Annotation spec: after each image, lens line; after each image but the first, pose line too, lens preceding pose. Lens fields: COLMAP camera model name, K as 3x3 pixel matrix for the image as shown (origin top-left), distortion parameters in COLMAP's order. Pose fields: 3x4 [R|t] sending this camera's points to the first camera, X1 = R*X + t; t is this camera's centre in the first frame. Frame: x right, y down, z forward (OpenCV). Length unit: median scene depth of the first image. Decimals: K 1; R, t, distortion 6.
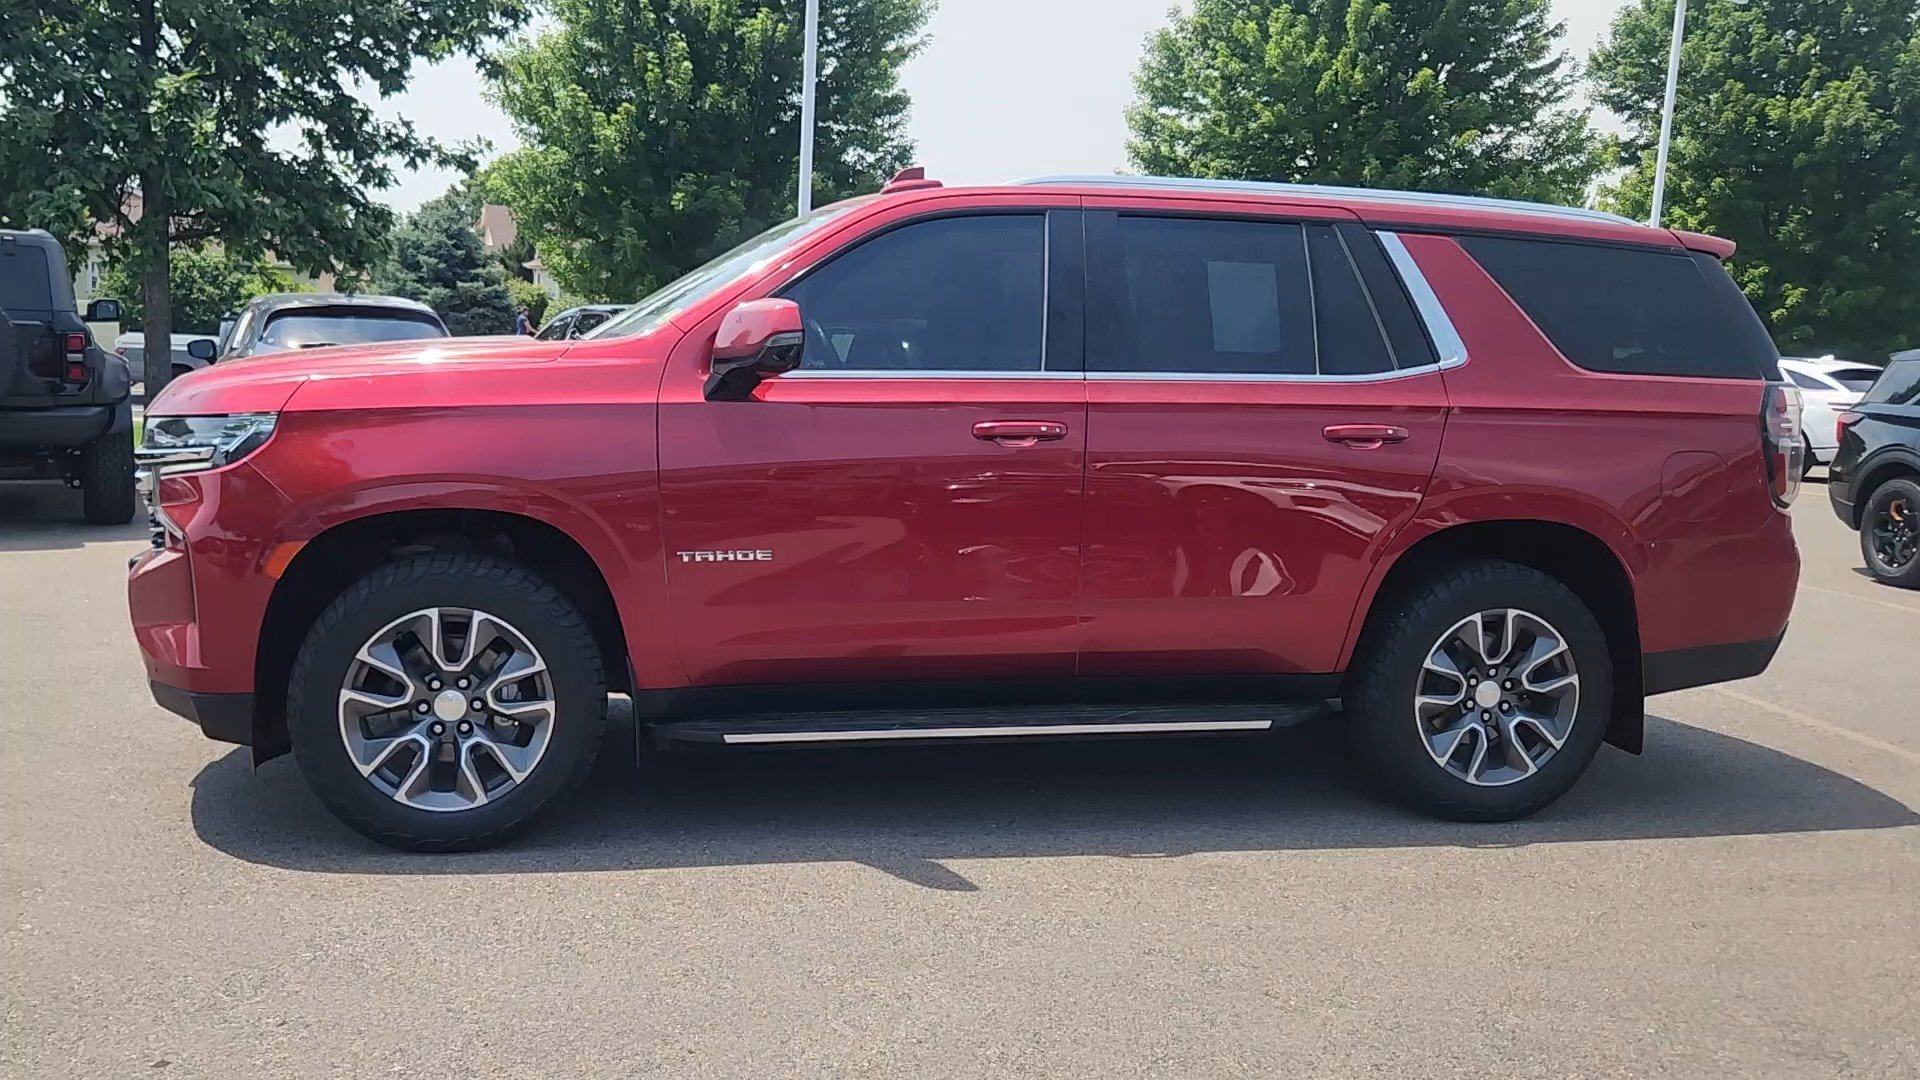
lens RADIAL K [[1615.4, 0, 957.0], [0, 1615.4, 542.7], [0, 0, 1]] dist [0.020796, 0.003315]
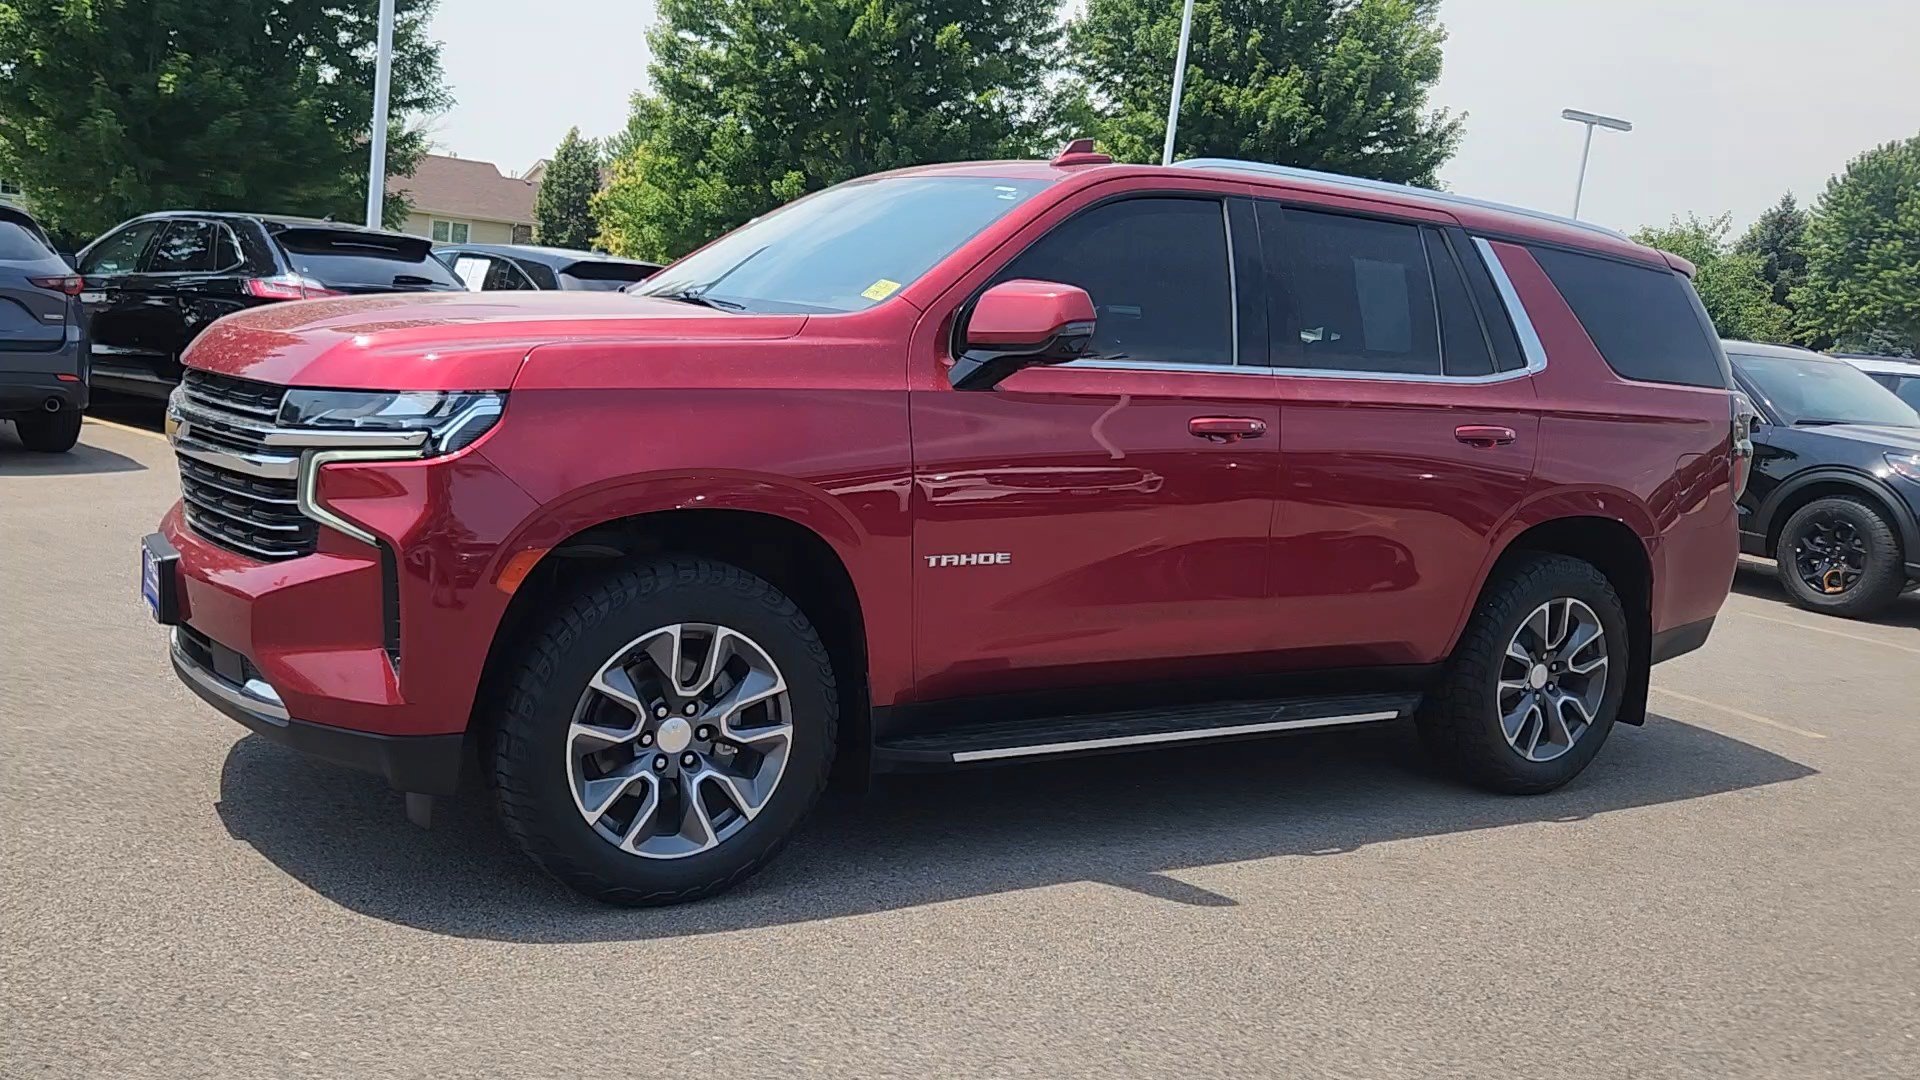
lens RADIAL K [[1615.4, 0, 957.0], [0, 1615.4, 542.7], [0, 0, 1]] dist [0.020796, 0.003315]
pose [[0.938078, -0.000724, 0.346424, -0.410000], [-0.014248, 0.999071, 0.040670, -0.033735], [-0.346131, -0.043087, 0.937196, 0.128480]]
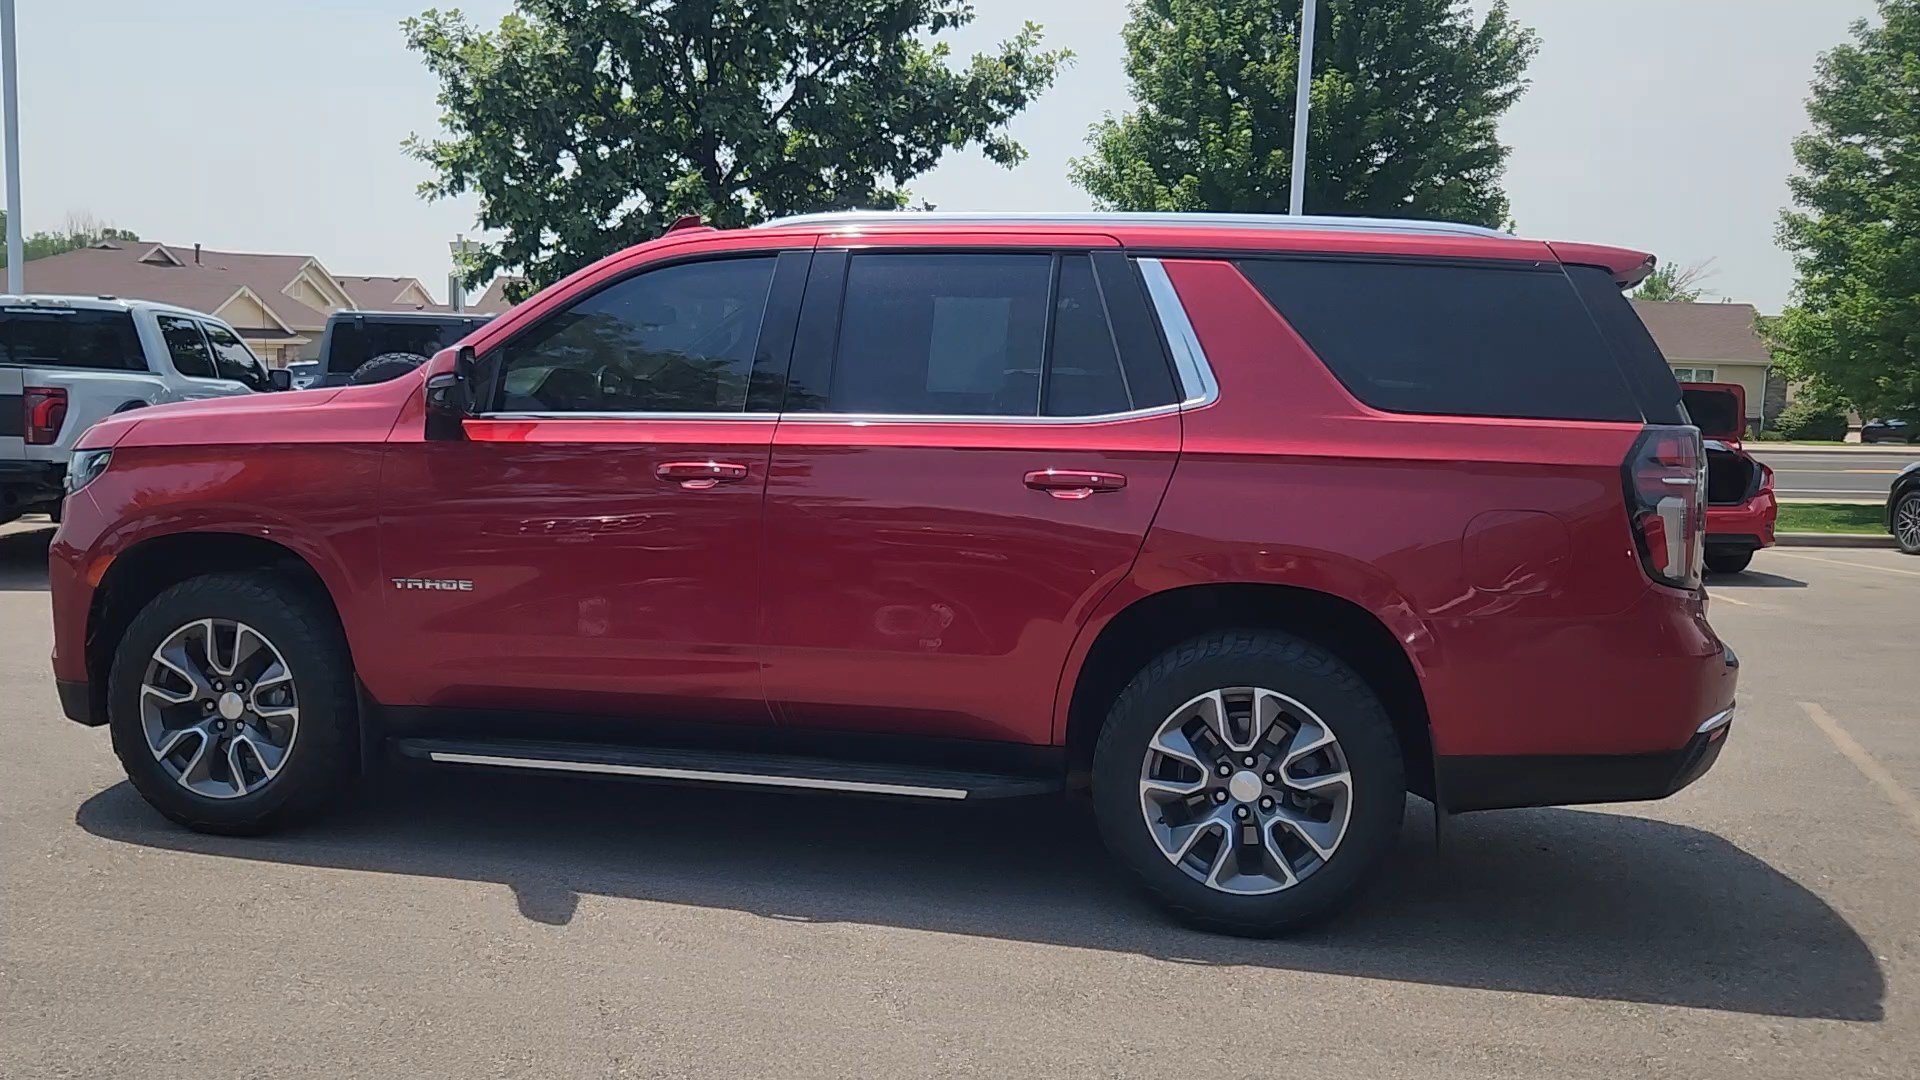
lens RADIAL K [[1615.4, 0, 957.0], [0, 1615.4, 542.7], [0, 0, 1]] dist [0.020796, 0.003315]
pose [[0.905971, 0.028503, -0.422380, 0.549997], [-0.046688, 0.998372, -0.032769, -0.000483], [0.420758, 0.049407, 0.905826, 0.151891]]
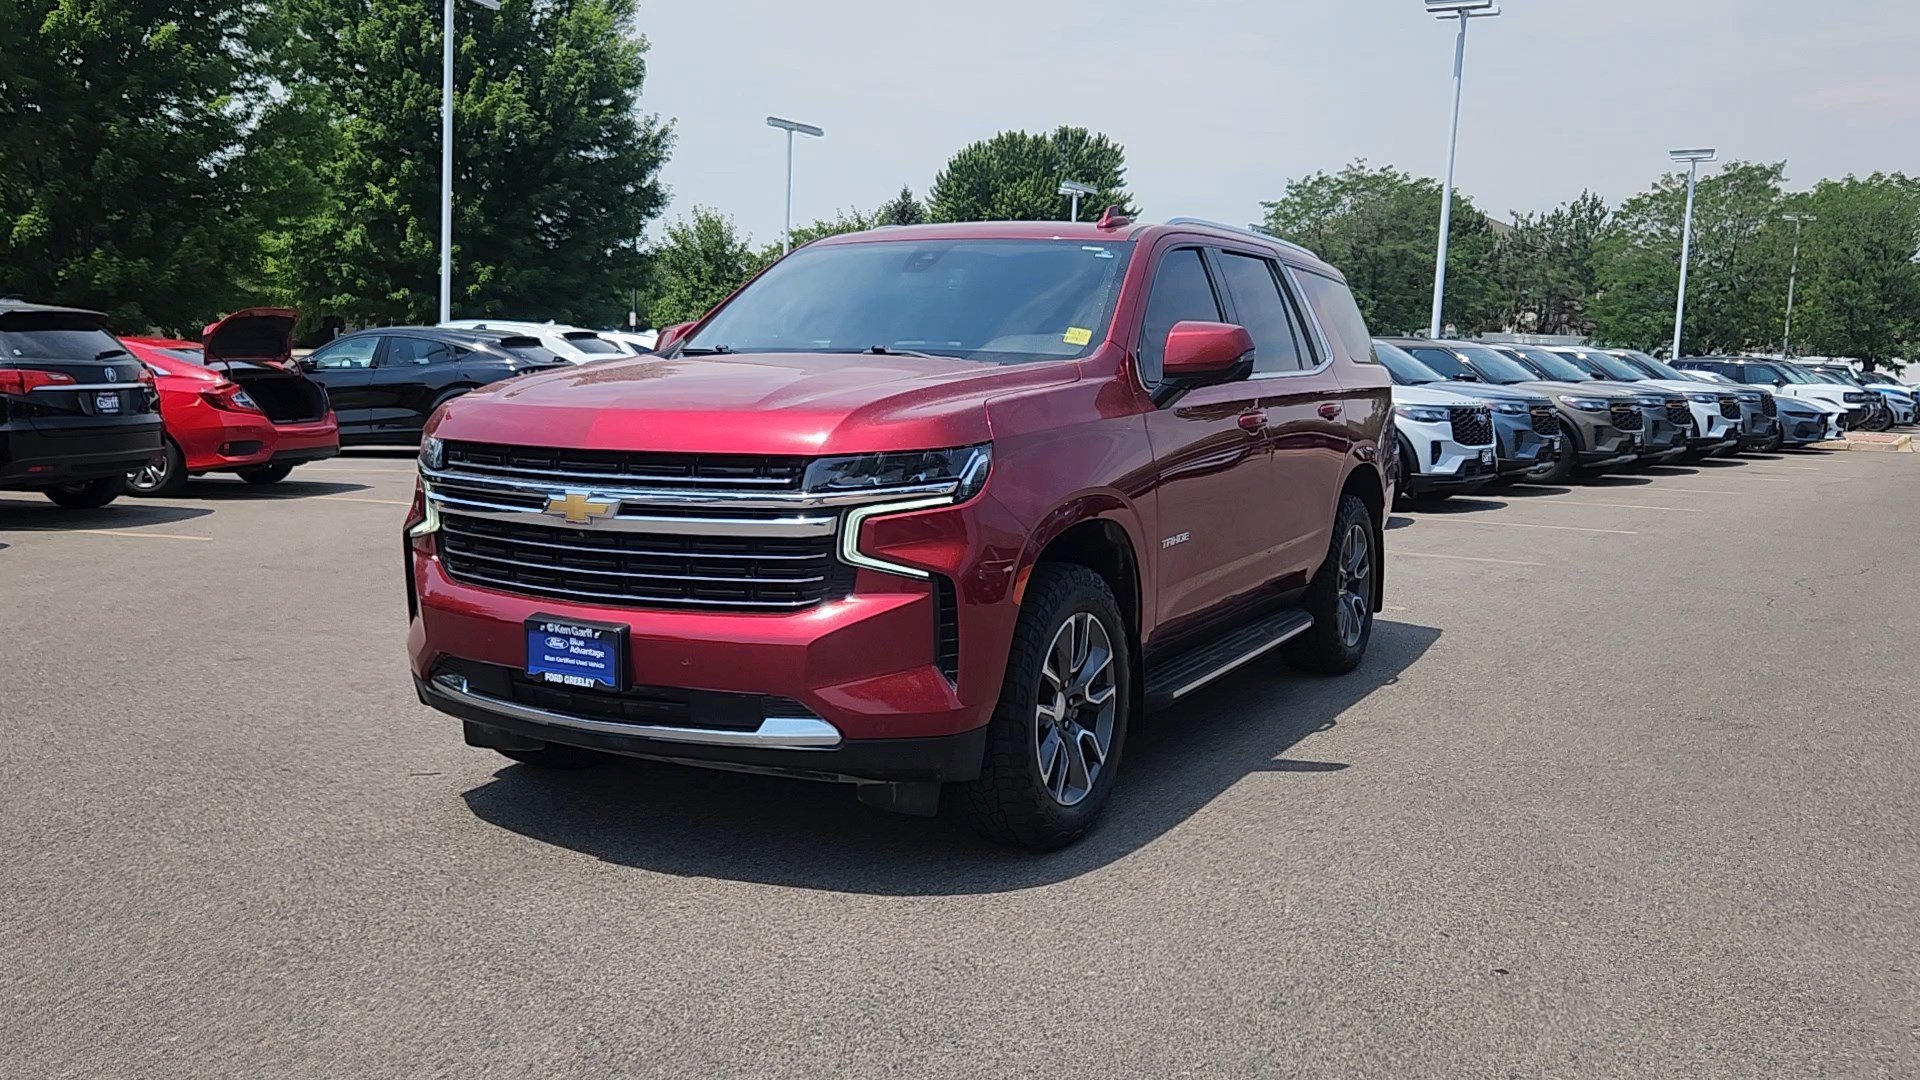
lens RADIAL K [[1612.1, 0, 969.7], [0, 1612.1, 550.2], [0, 0, 1]] dist [0.012030, -0.000194]
pose [[0.641961, -0.112855, 0.758387, -0.998161], [0.093509, 0.993249, 0.068652, -0.069743], [-0.761014, 0.026844, 0.648179, 0.309642]]
